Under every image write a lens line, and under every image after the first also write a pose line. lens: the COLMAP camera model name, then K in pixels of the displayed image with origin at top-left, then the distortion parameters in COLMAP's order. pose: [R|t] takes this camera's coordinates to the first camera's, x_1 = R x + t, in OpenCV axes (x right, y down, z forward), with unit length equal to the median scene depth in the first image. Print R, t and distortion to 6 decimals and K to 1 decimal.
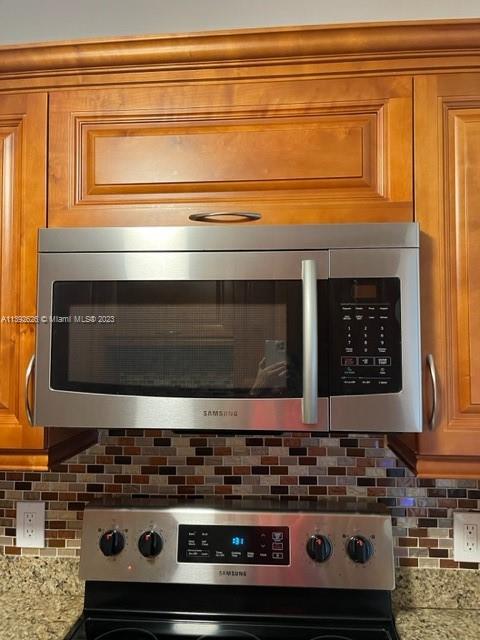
lens RADIAL K [[484.7, 0, 236.0], [0, 484.7, 322.6], [0, 0, 1]] dist [0.067685, -0.093937]
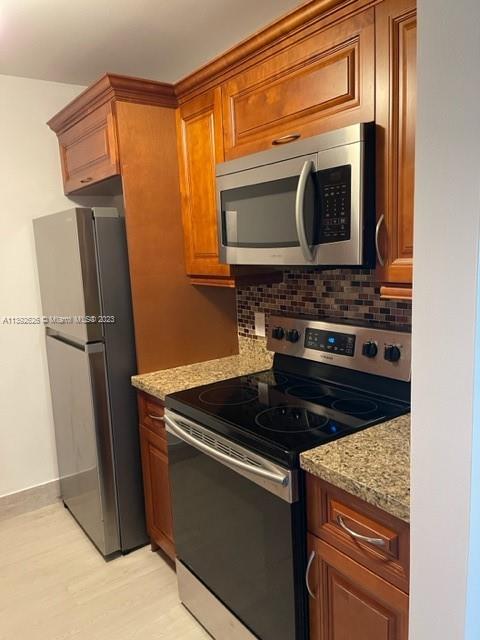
lens RADIAL K [[484.7, 0, 242.8], [0, 484.7, 318.9], [0, 0, 1]] dist [0.067685, -0.093937]
pose [[0.654374, 0.084595, -0.751424, 1.024495], [0.074267, 0.981728, 0.175197, 0.071115], [0.752515, -0.170450, 0.636135, -0.241309]]
